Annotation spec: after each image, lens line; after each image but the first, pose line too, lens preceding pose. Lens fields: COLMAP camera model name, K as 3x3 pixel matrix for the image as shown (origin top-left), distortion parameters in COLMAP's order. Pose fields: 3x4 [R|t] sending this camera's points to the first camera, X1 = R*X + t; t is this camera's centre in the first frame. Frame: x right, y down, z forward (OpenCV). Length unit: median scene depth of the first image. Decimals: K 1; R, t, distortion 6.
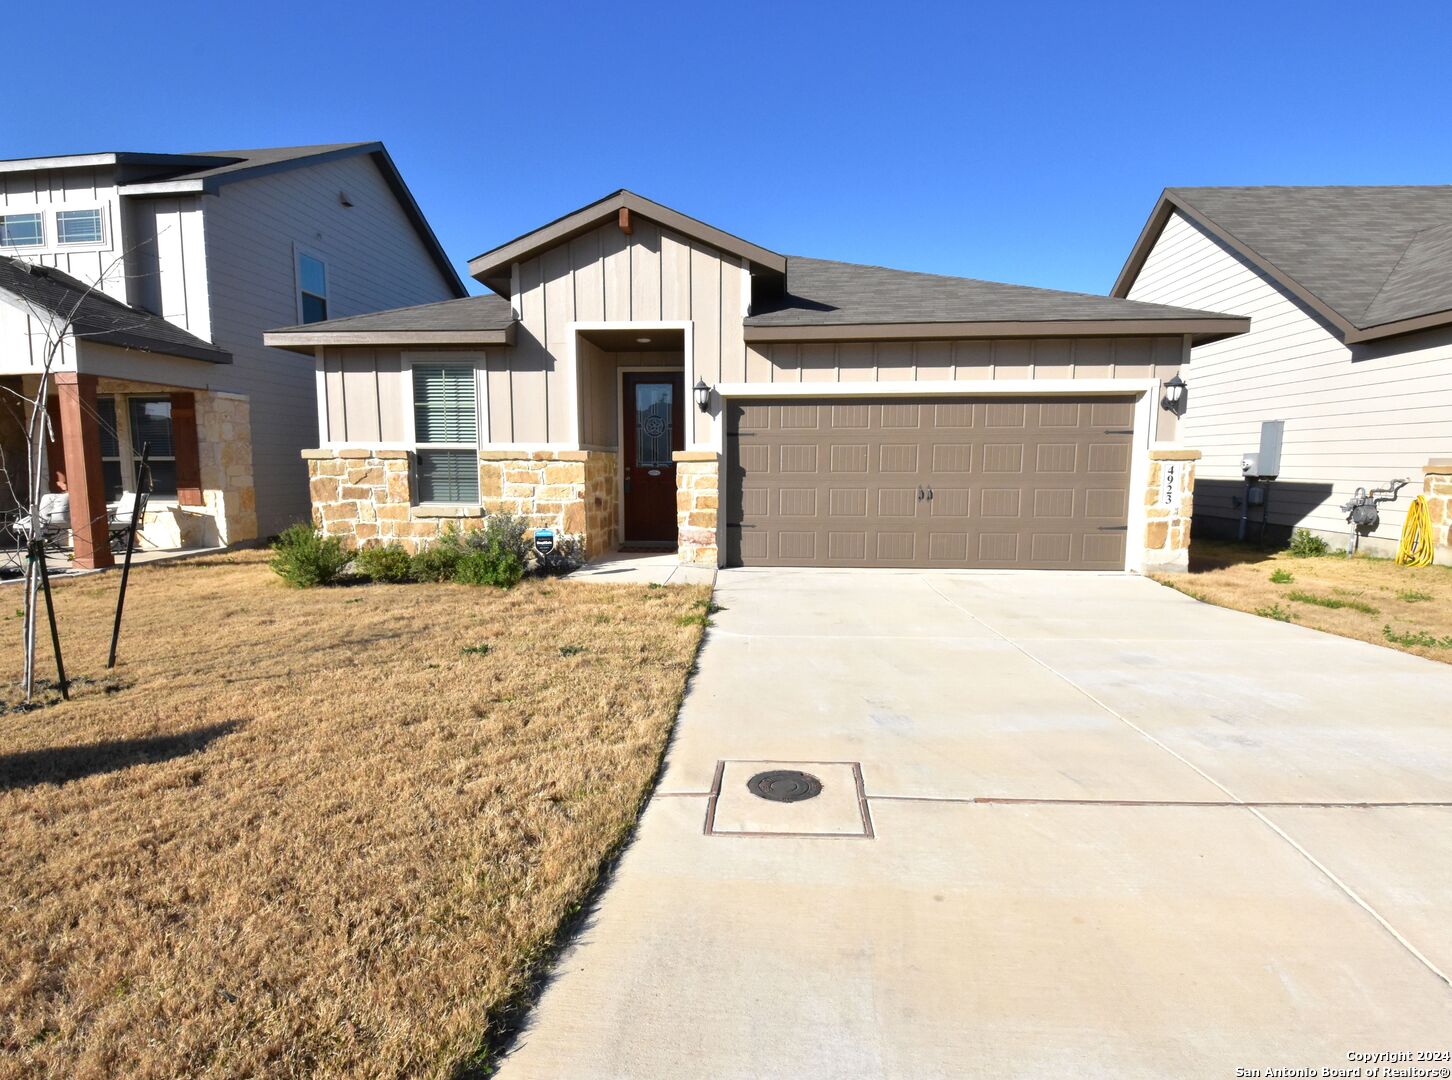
lens RADIAL K [[851.4, 0, 718.1], [0, 851.4, 540.4], [0, 0, 1]] dist [0.037450, -0.124578]
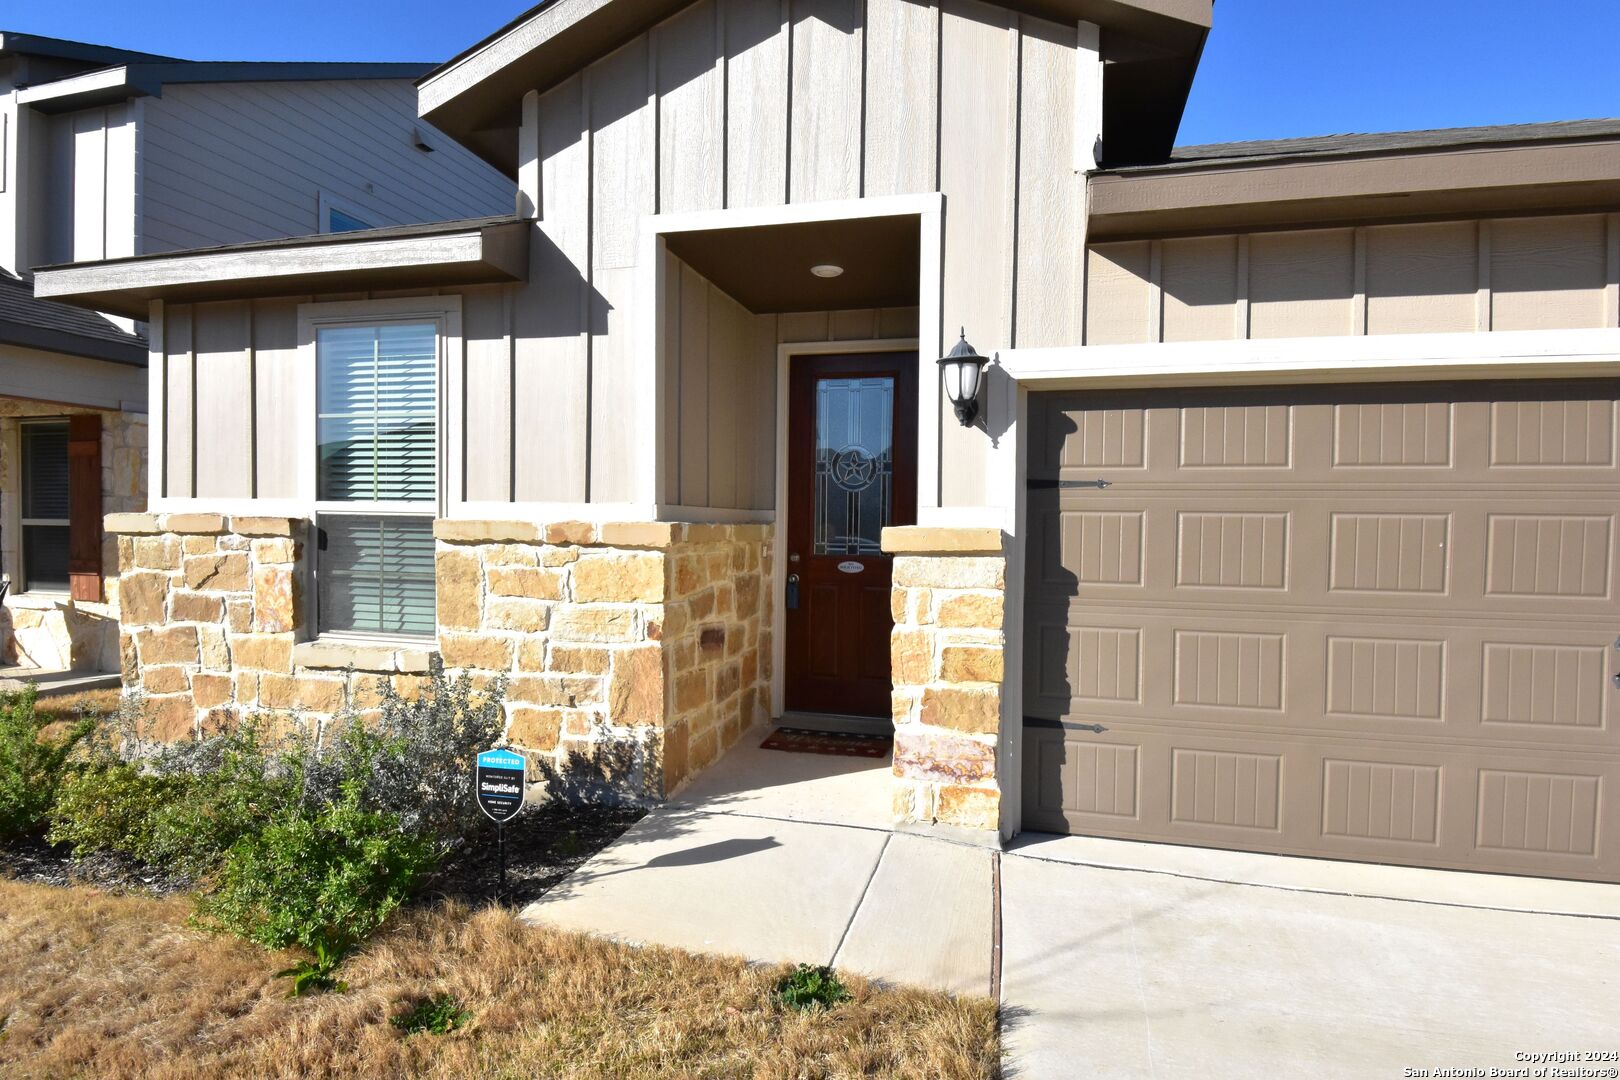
lens RADIAL K [[713.0, 0, 810.0], [0, 713.0, 540.0], [0, 0, 1]] dist [-0.006906, -0.012327]
pose [[0.978592, 0.017702, -0.205048, -0.019625], [-0.029244, 0.998145, -0.053400, -0.080499], [0.203722, 0.058254, 0.977294, 0.681485]]
